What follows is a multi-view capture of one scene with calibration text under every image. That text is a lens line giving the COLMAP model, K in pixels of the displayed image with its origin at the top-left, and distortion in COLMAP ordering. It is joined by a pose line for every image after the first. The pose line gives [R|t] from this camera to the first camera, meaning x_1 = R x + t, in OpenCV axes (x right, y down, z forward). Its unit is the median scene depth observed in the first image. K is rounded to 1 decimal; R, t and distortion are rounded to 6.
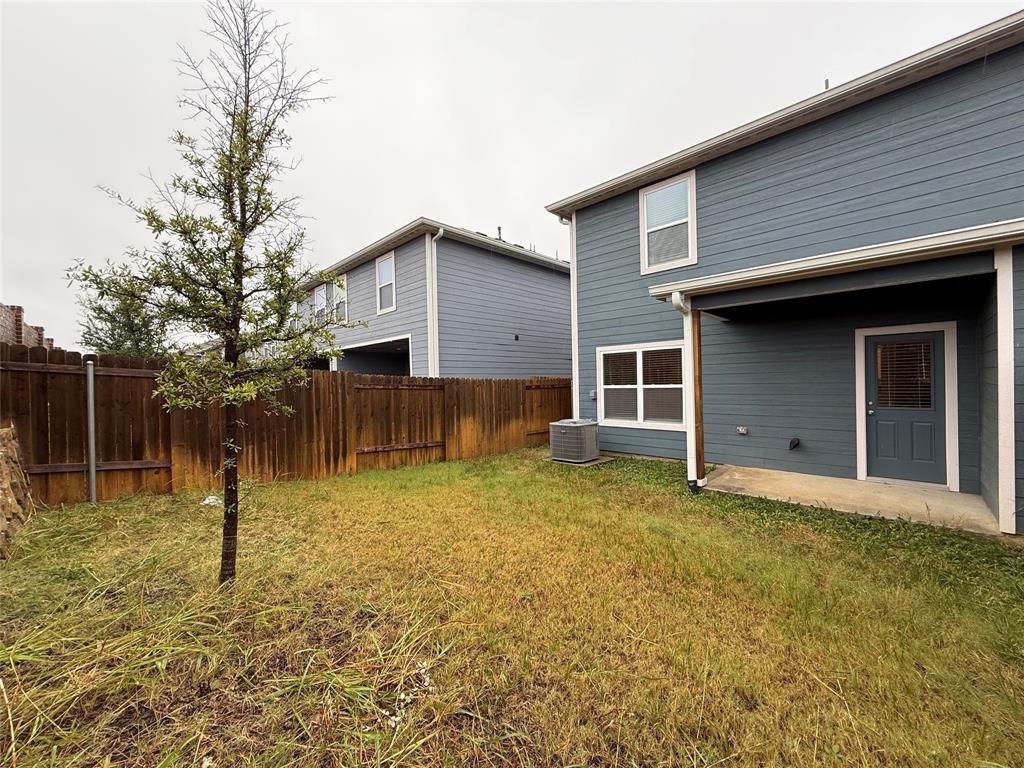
lens RADIAL K [[409.6, 0, 511.8], [0, 409.6, 384.8], [0, 0, 1]] dist [-0.000574, -0.000013]
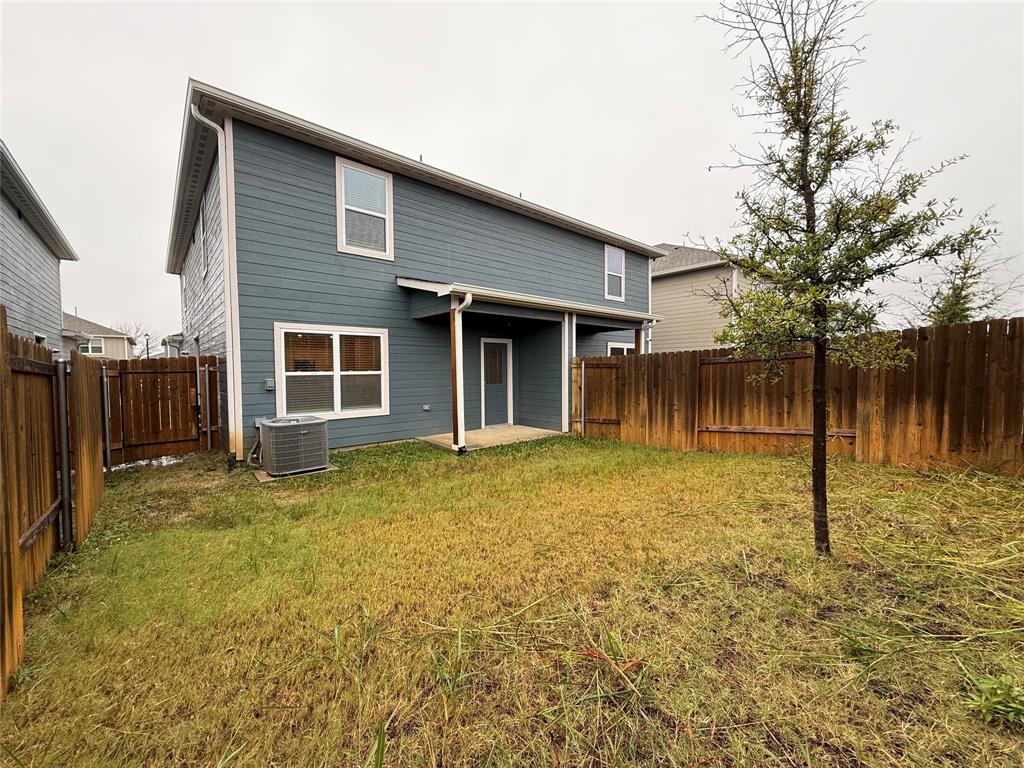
lens RADIAL K [[409.6, 0, 512.0], [0, 409.6, 381.2], [0, 0, 1]] dist [-0.000574, -0.000013]
pose [[0.073763, -0.015071, 0.997162, -0.569700], [0.005311, 0.999878, 0.014719, 0.011001], [-0.997262, 0.004211, 0.073834, 0.547232]]
